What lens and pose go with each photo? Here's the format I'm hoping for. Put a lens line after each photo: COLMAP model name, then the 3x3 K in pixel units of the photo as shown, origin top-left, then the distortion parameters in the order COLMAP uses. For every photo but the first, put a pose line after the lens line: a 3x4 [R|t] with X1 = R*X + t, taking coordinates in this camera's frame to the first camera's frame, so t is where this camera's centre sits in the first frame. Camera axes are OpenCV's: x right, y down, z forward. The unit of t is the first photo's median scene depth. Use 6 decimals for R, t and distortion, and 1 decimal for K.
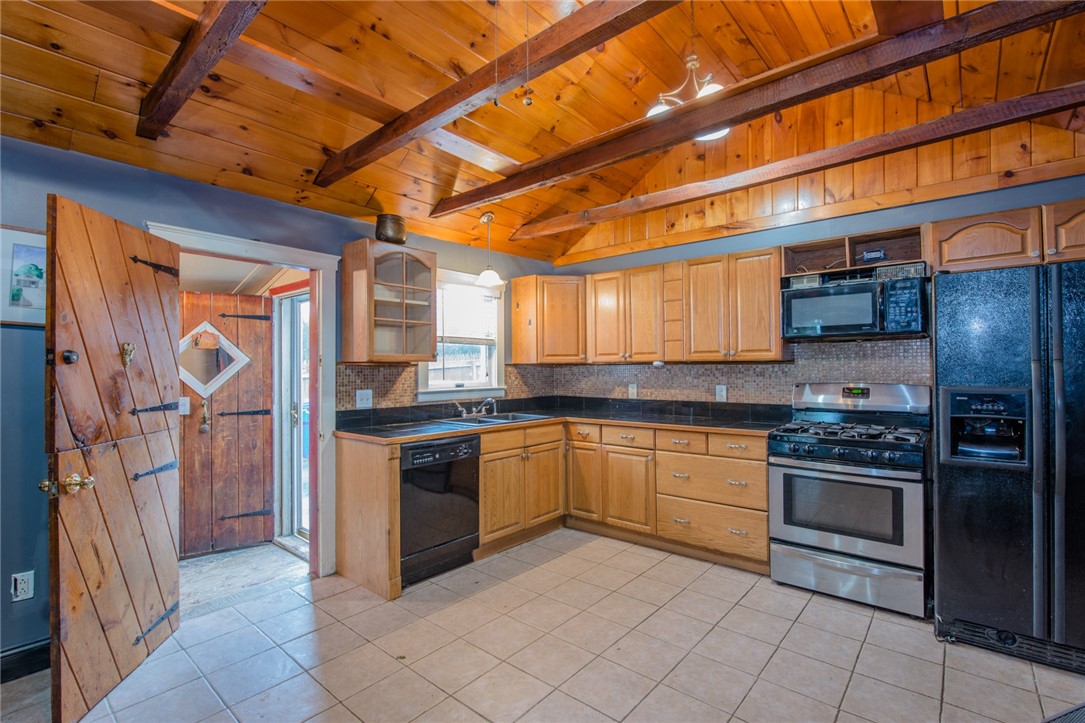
lens RADIAL K [[486.5, 0, 540.9], [0, 486.5, 363.4], [0, 0, 1]] dist [-0.005940, -0.002657]
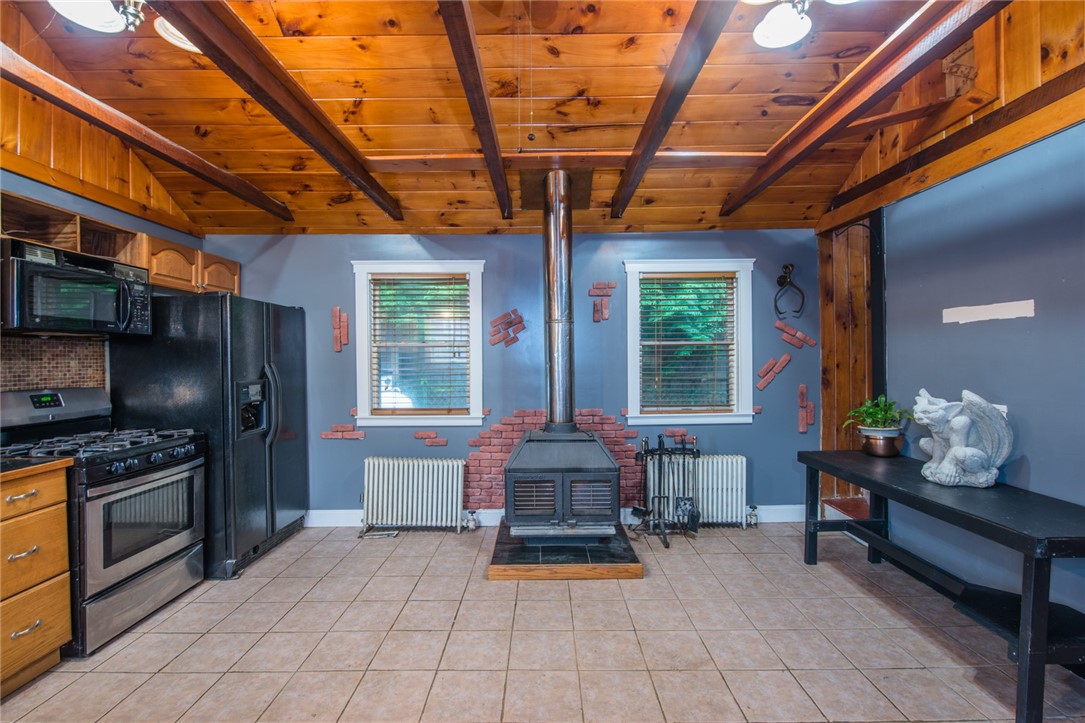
lens RADIAL K [[486.5, 0, 543.5], [0, 486.5, 362.5], [0, 0, 1]] dist [-0.005940, -0.002657]
pose [[-0.654473, 0.006228, 0.756059, -0.482879], [0.004957, 0.999980, -0.003947, 0.002998], [-0.756069, 0.001164, -0.654491, 0.847275]]
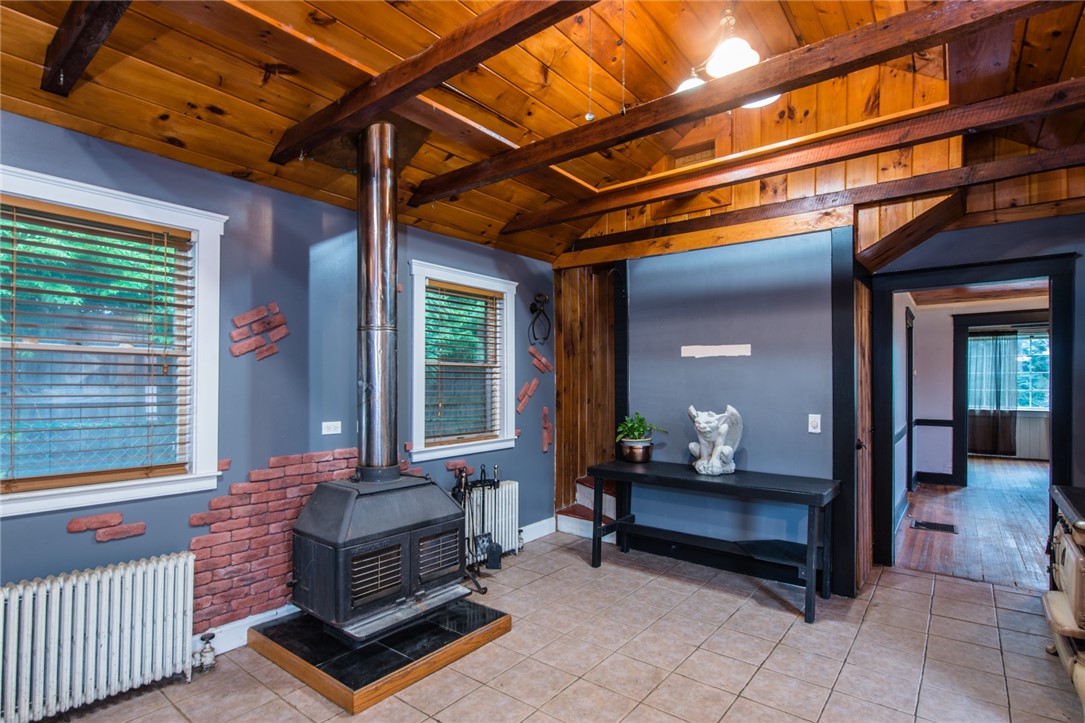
lens RADIAL K [[539.1, 0, 558.2], [0, 539.1, 383.5], [0, 0, 1]] dist [-0.005672, -0.001007]
pose [[-0.998175, 0.005618, -0.060118, 0.027323], [0.006191, 0.999937, -0.009347, 0.006981], [0.060062, -0.009702, -0.998148, 0.996463]]
